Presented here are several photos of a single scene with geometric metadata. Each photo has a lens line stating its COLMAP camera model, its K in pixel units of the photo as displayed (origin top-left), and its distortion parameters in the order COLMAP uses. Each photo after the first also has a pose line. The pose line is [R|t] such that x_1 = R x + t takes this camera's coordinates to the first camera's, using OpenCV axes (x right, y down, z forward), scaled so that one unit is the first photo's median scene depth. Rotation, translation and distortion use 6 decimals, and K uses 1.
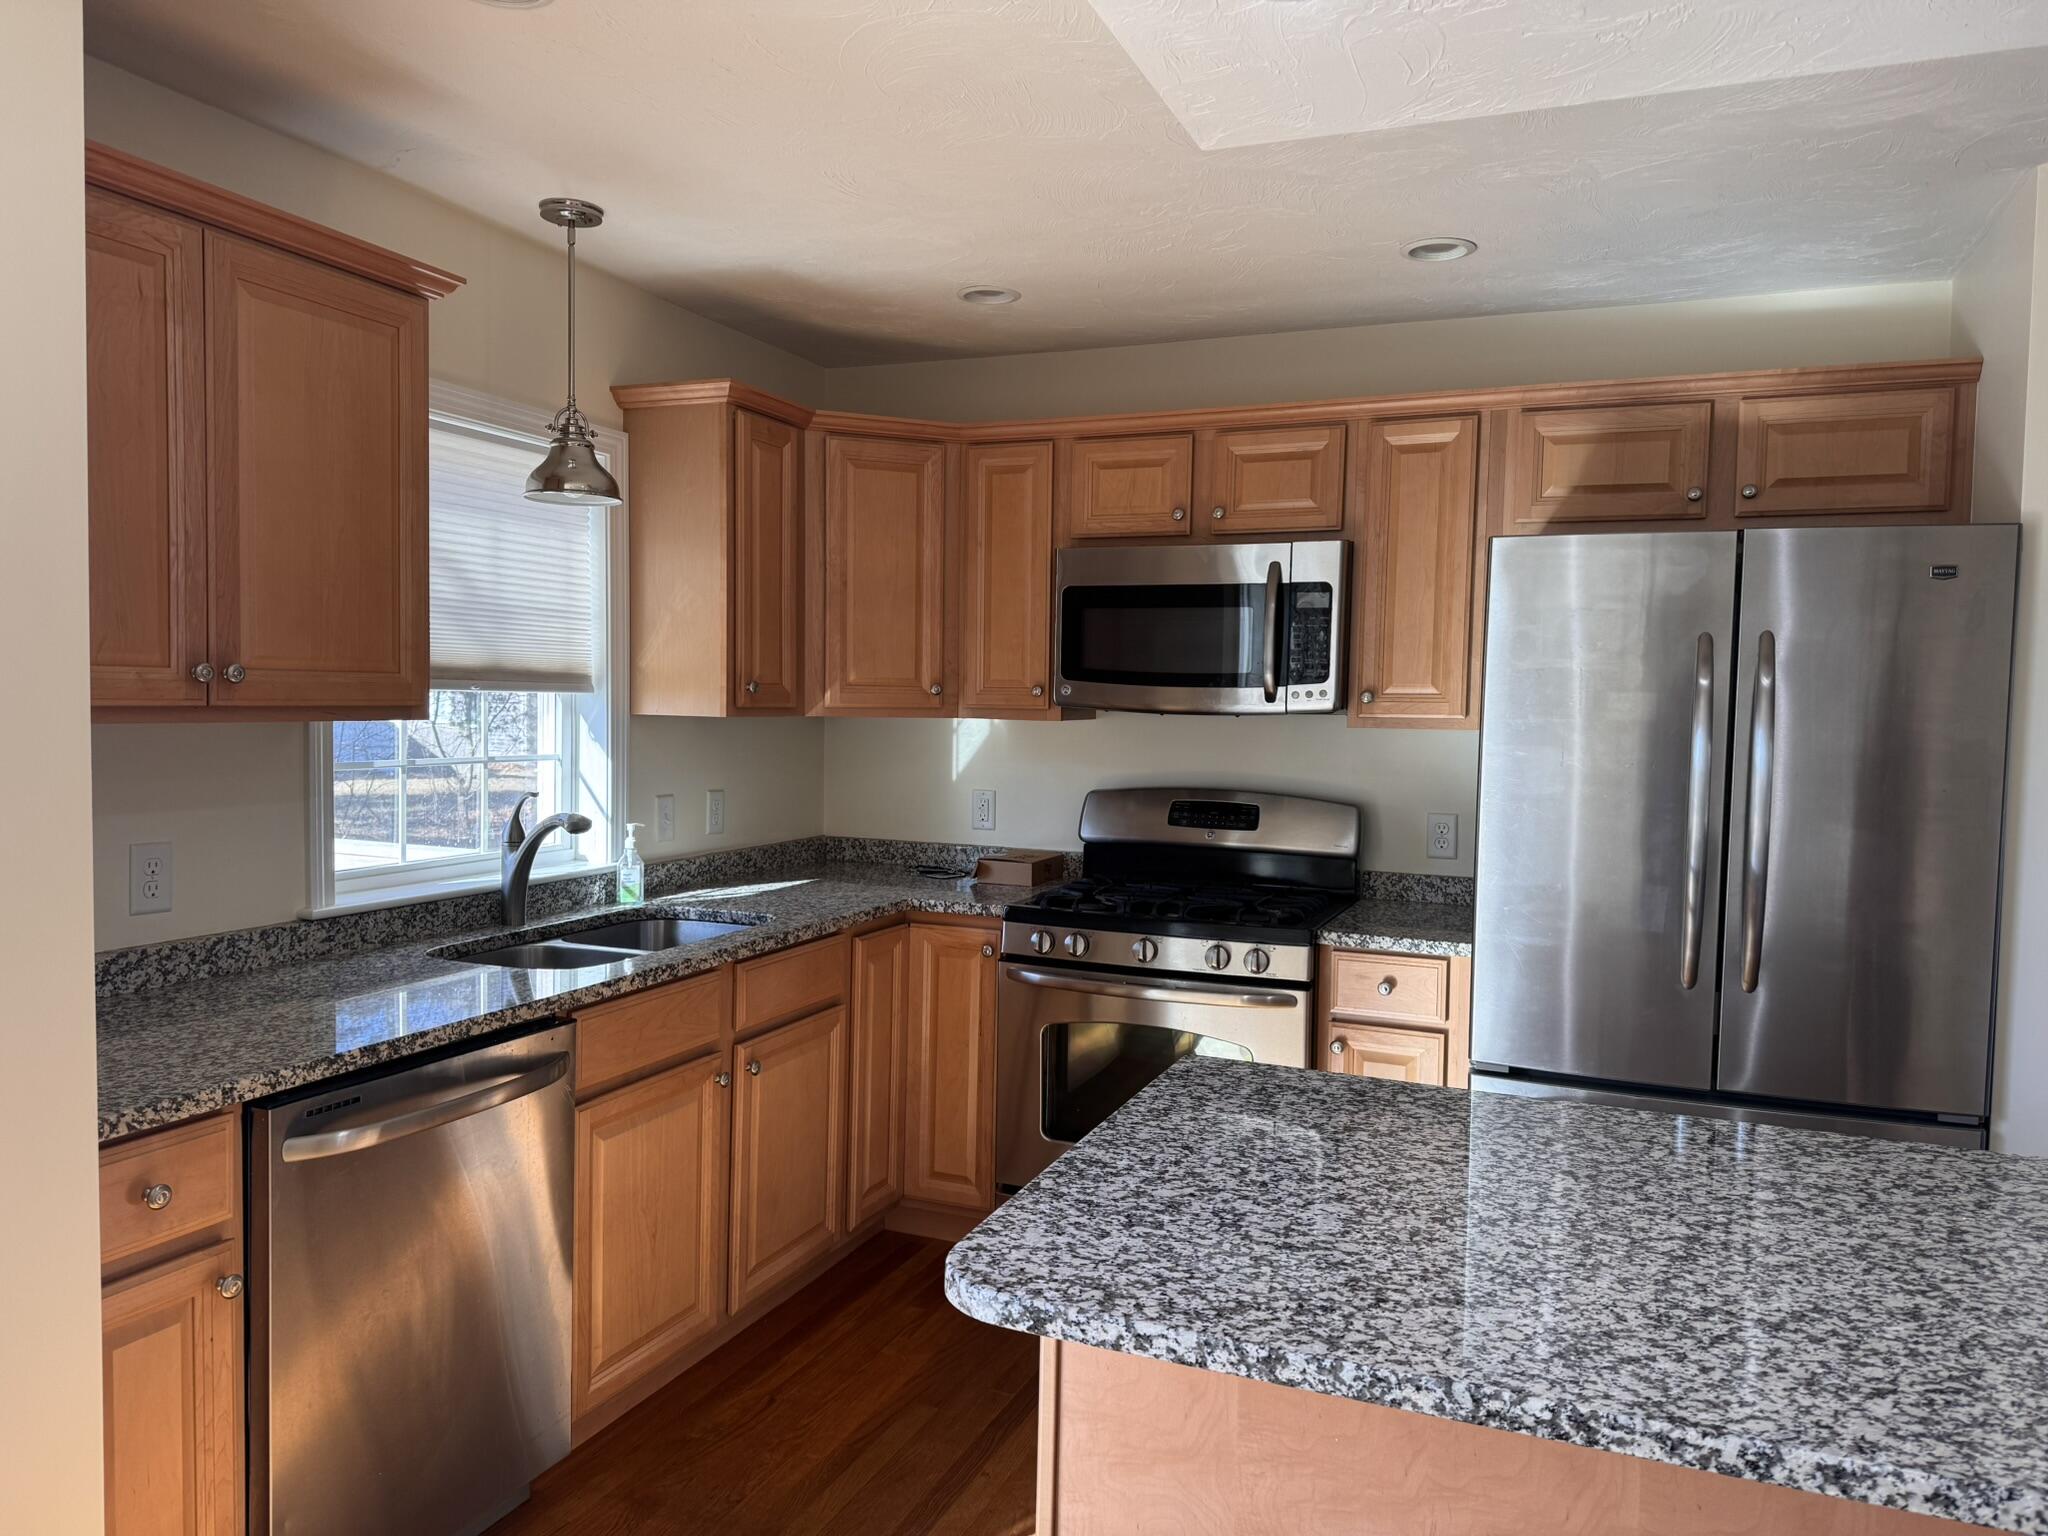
lens RADIAL K [[1430.9, 0, 1033.4], [0, 1430.9, 785.6], [0, 0, 1]] dist [0.026952, -0.027783]
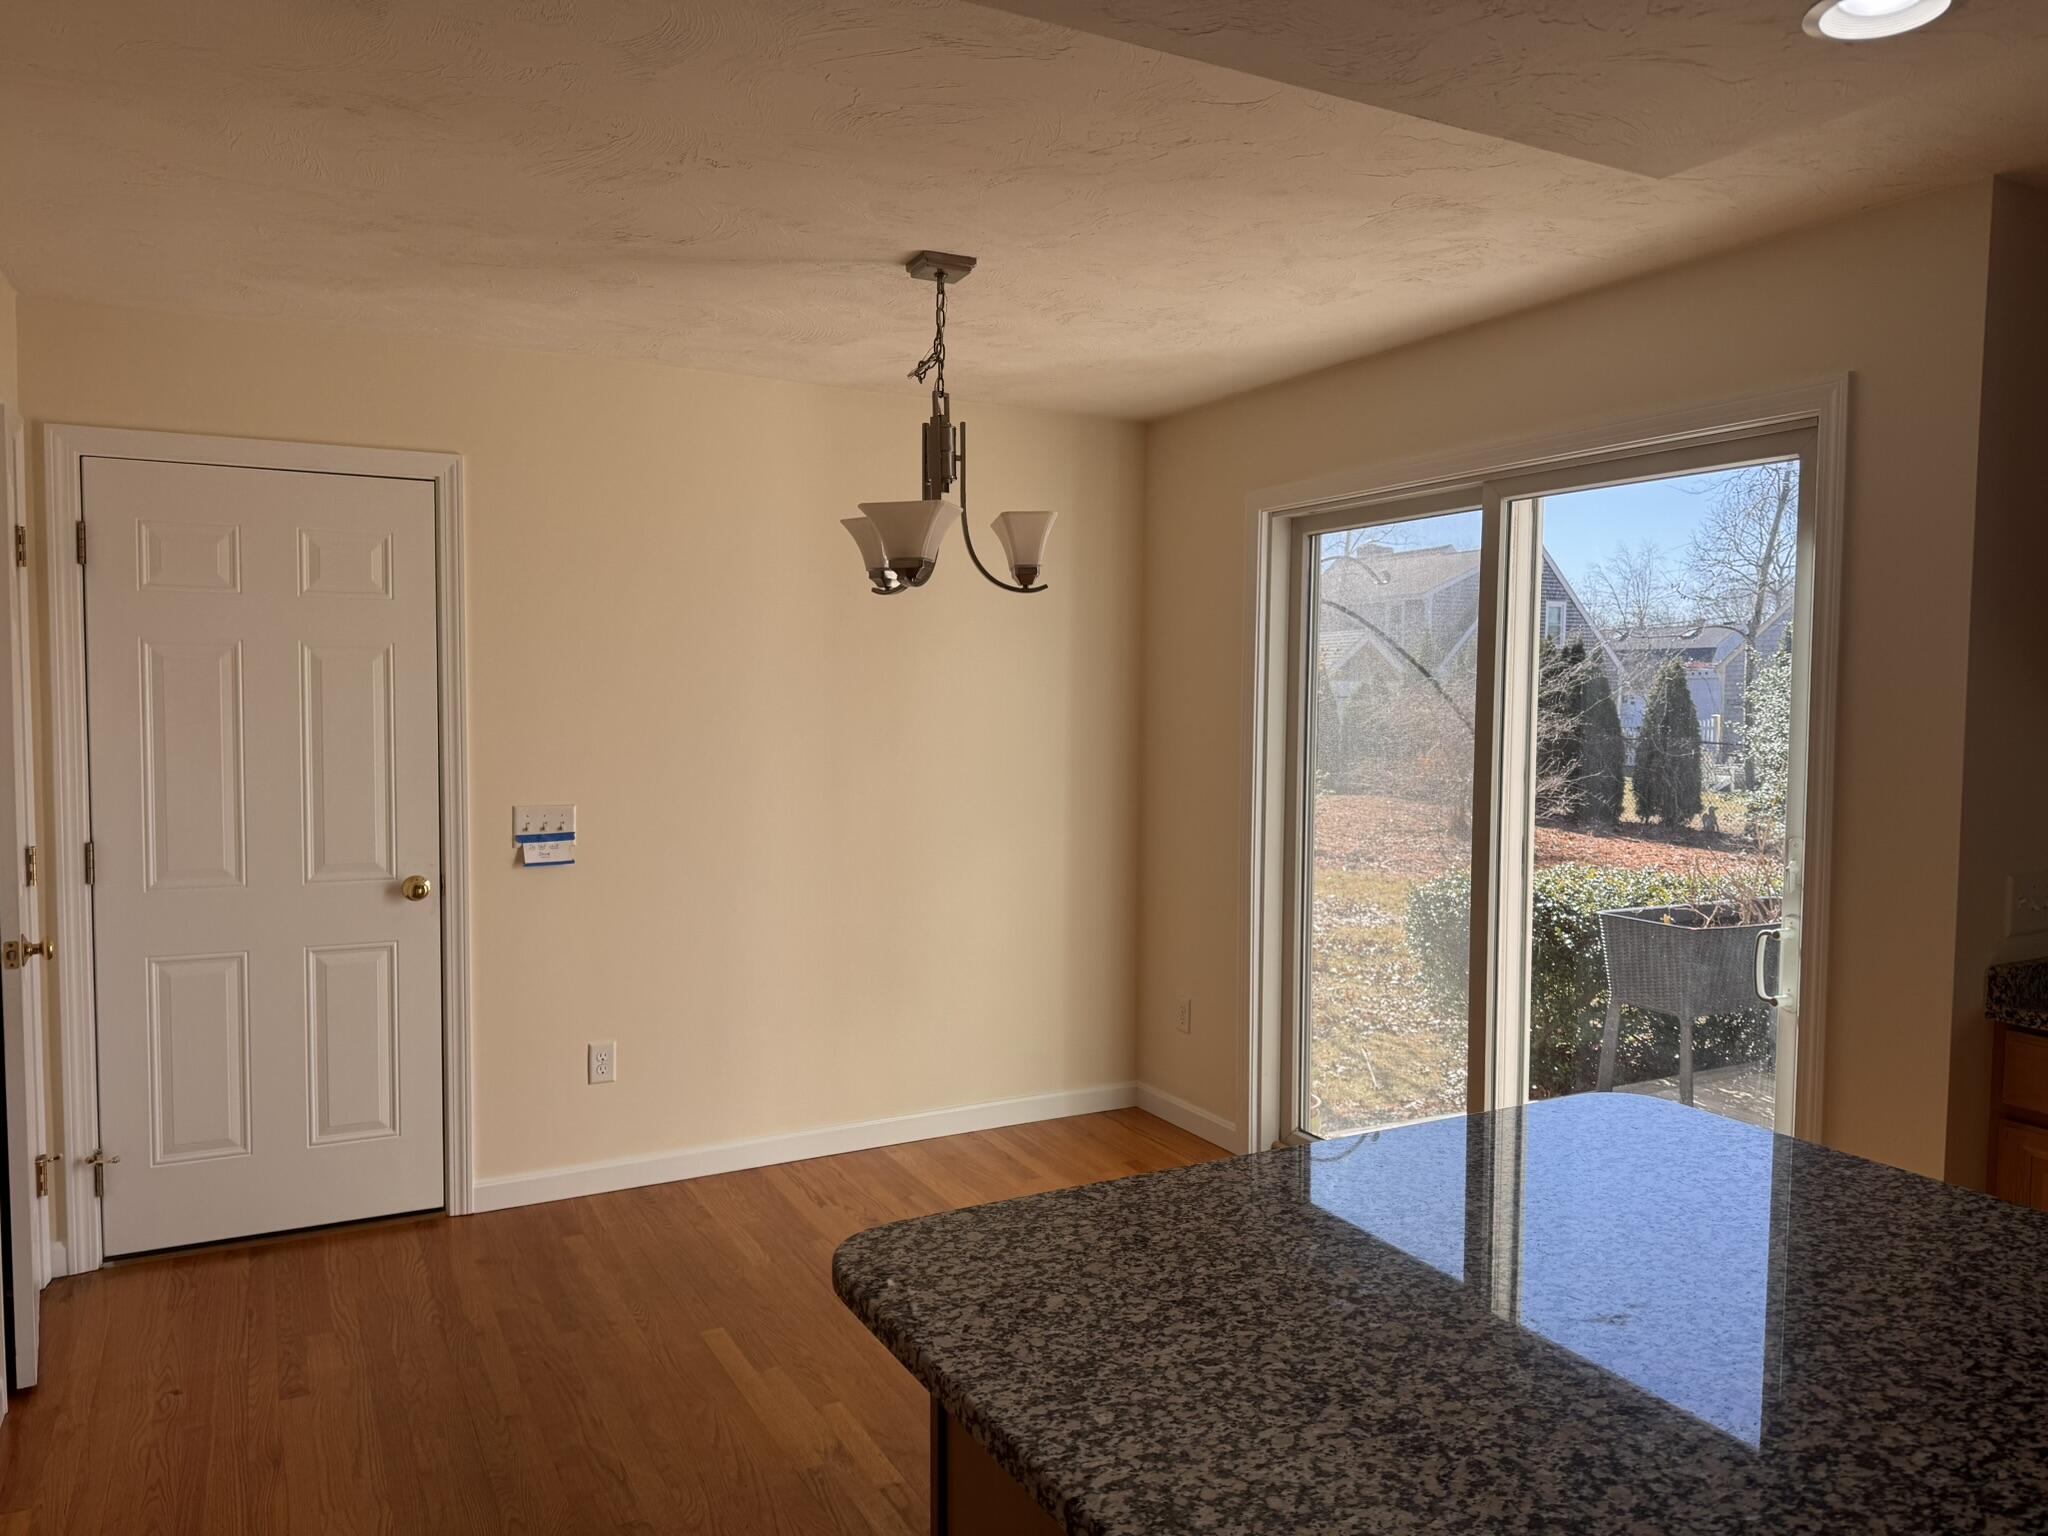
lens RADIAL K [[1430.9, 0, 1024.2], [0, 1430.9, 769.8], [0, 0, 1]] dist [0.026952, -0.027783]
pose [[-0.638441, 0.011385, -0.769586, 1.002733], [-0.071533, 0.994685, 0.074058, -0.058130], [0.766339, 0.102332, -0.634234, 0.916888]]
